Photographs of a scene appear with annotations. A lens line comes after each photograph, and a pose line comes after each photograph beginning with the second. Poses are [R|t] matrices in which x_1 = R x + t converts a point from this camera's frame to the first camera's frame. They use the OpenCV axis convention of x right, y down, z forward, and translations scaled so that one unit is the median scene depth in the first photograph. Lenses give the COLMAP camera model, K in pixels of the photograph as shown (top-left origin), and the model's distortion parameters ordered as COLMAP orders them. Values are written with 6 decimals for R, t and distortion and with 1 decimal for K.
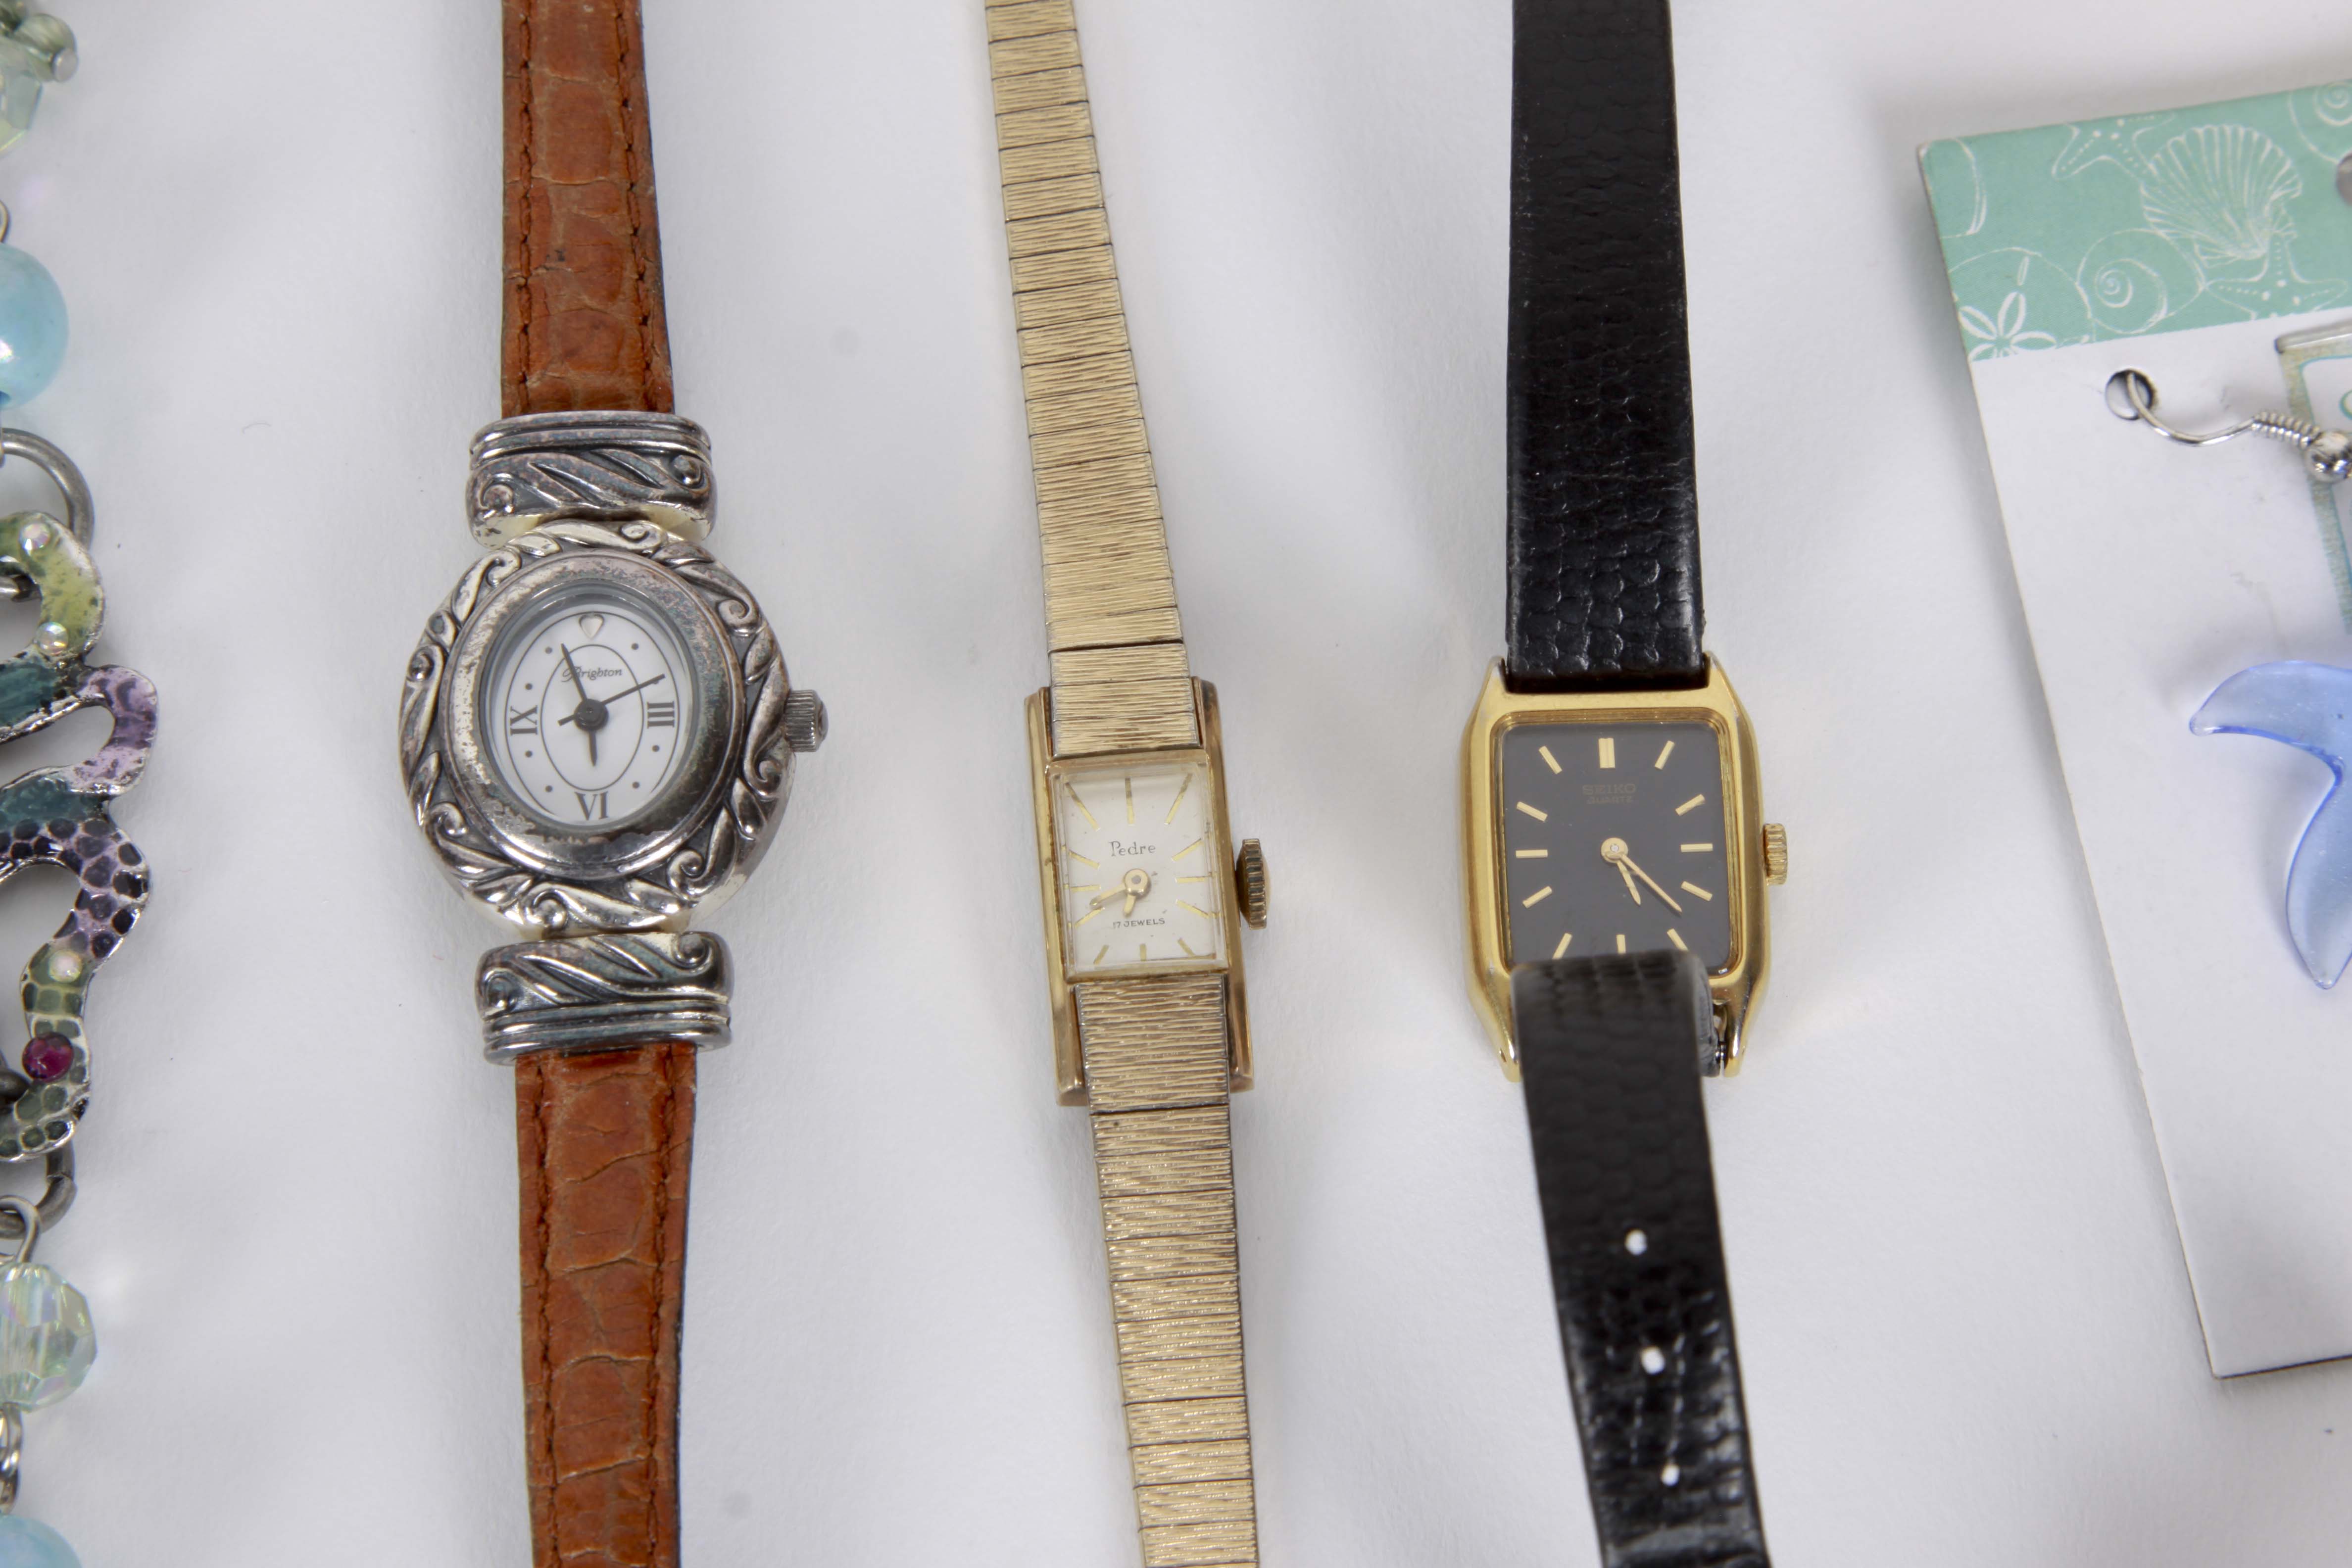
lens RADIAL K [[6927.6, 0, 1136.1], [0, 6927.6, 780.7], [0, 0, 1]] dist [0.189604, -1.507408]
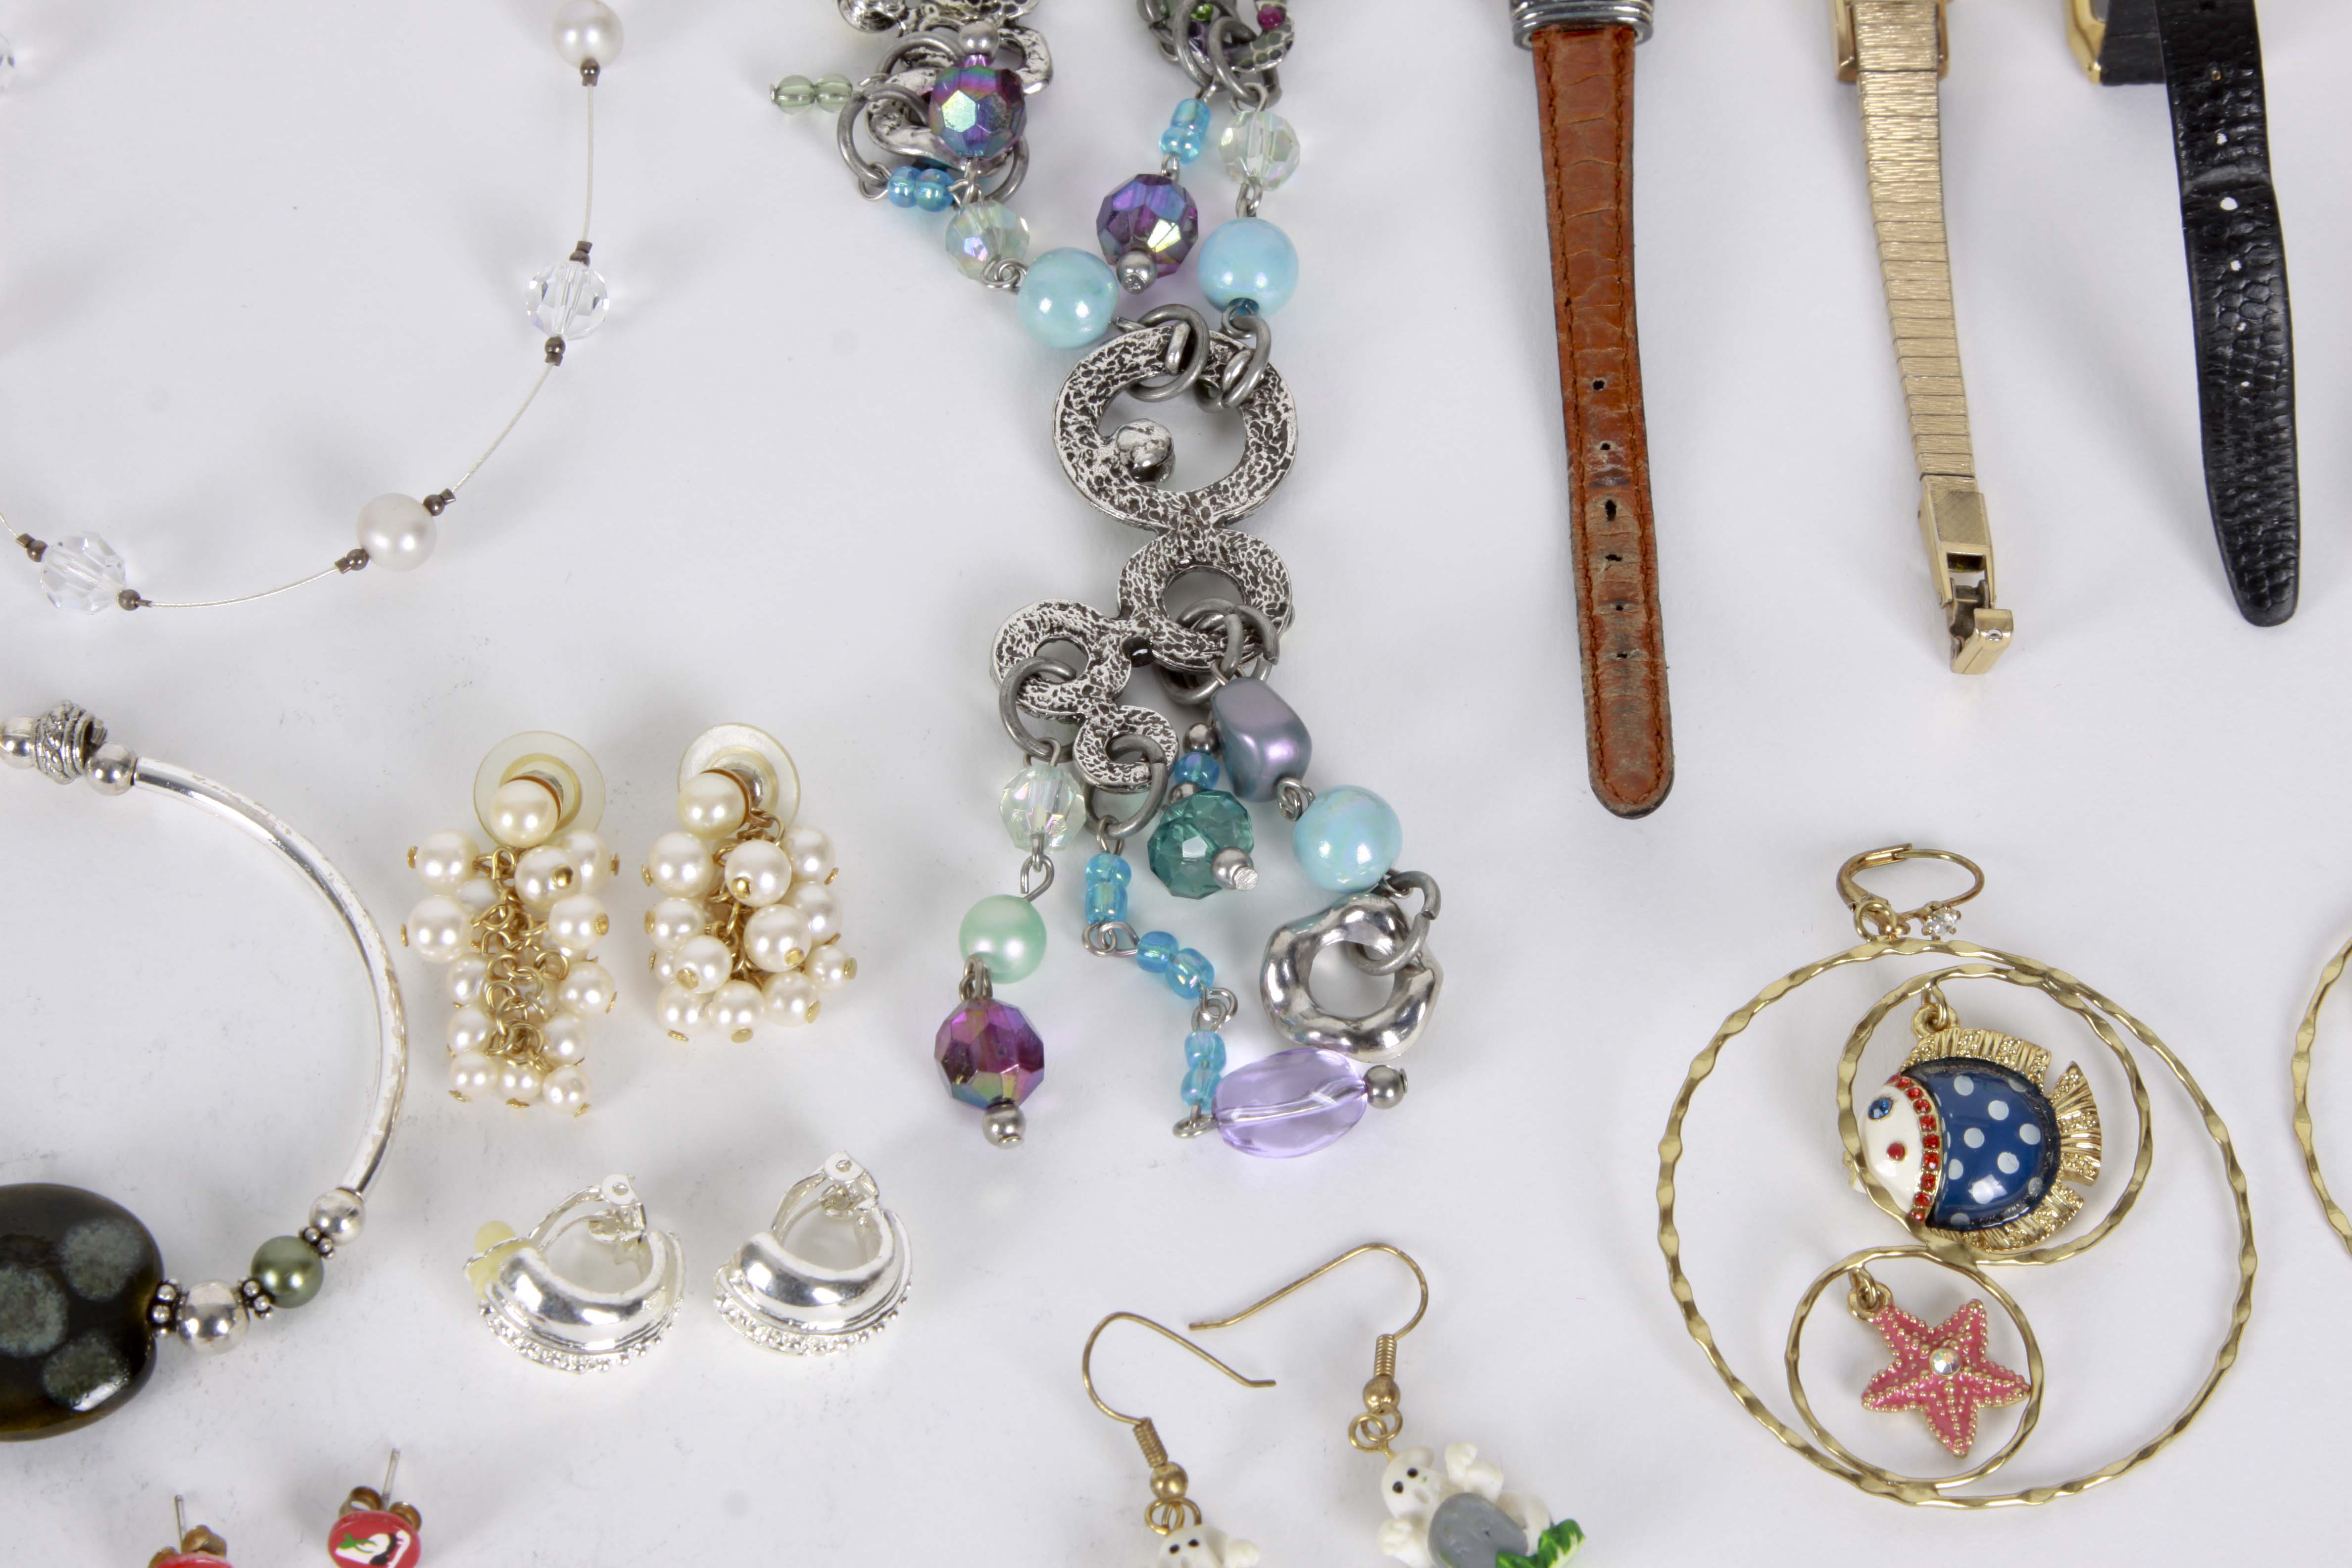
lens RADIAL K [[5778.1, 0, 1176.0], [0, 5778.1, 784.0], [0, 0, 1]] dist [0.086011, 0.249897]
pose [[0.998627, 0.050571, -0.013684, -0.148376], [-0.052225, 0.981647, -0.183415, 0.496785], [0.004157, 0.183878, 0.982940, -0.410611]]
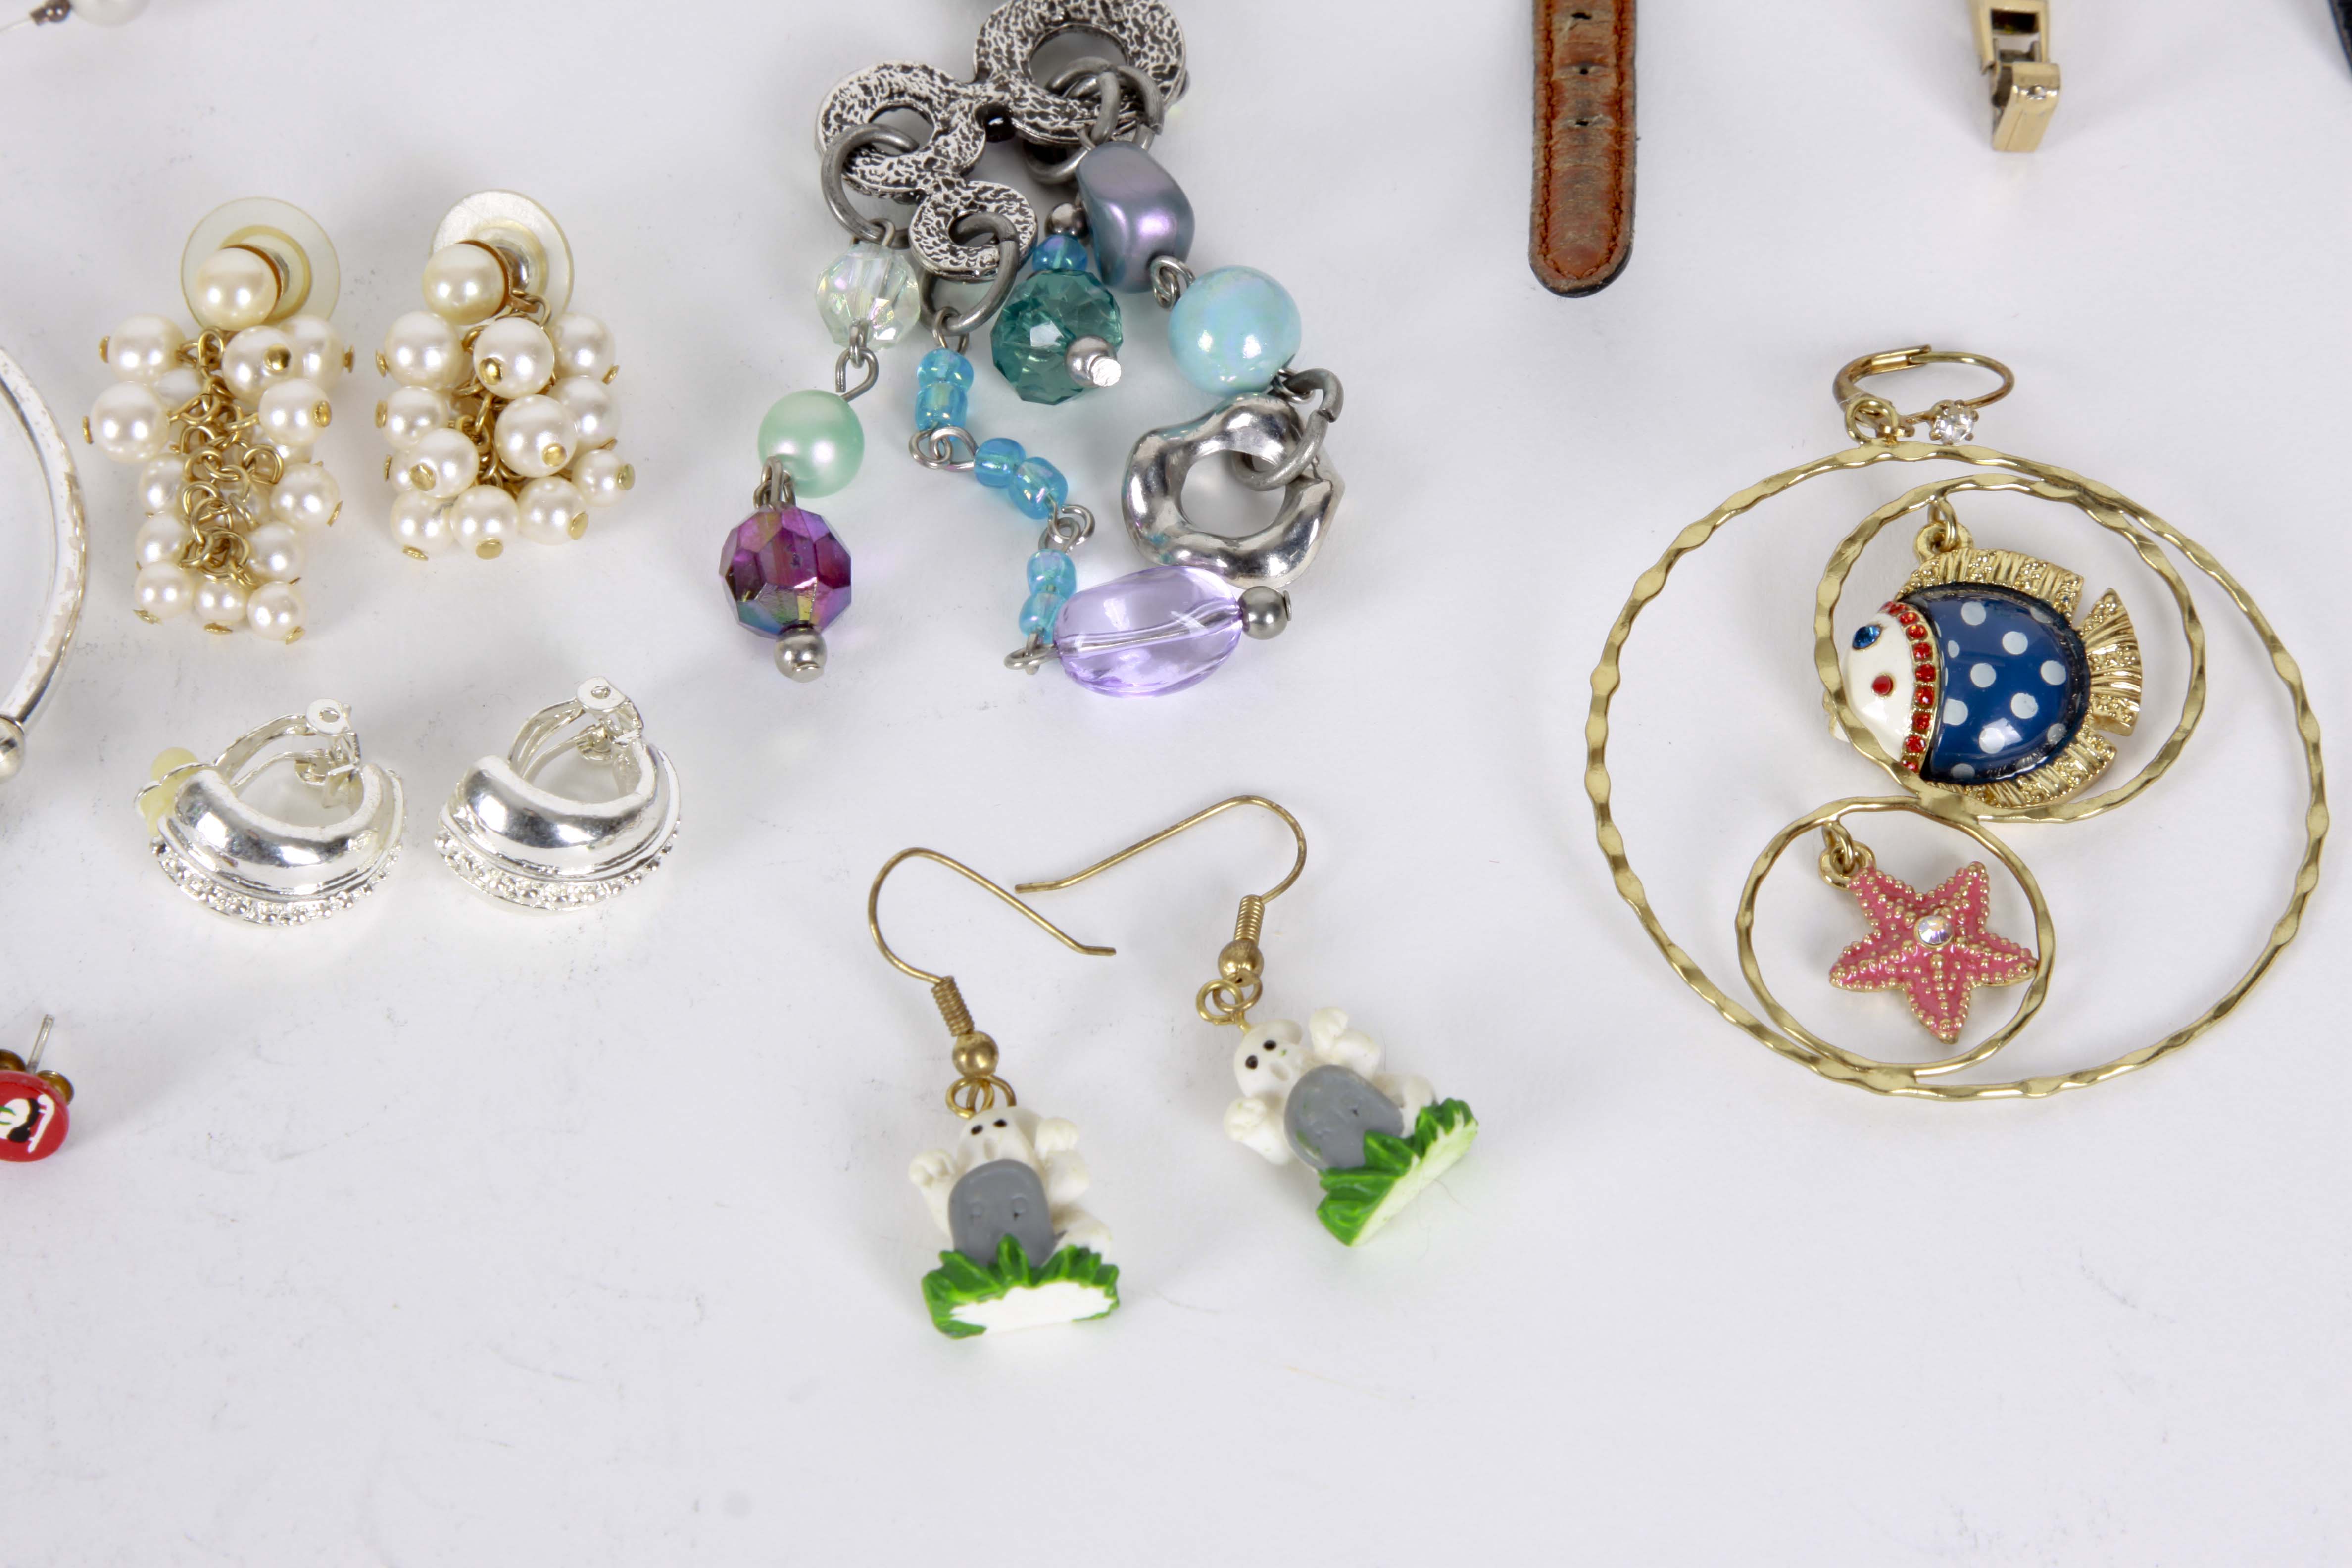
lens RADIAL K [[7390.7, 0, 1176.0], [0, 7390.7, 784.0], [0, 0, 1]] dist [0.160042, 0.245038]
pose [[0.995919, 0.055585, -0.071107, -0.033709], [-0.069936, 0.973283, -0.218698, 0.652898], [0.057051, 0.222779, 0.973198, -0.443552]]
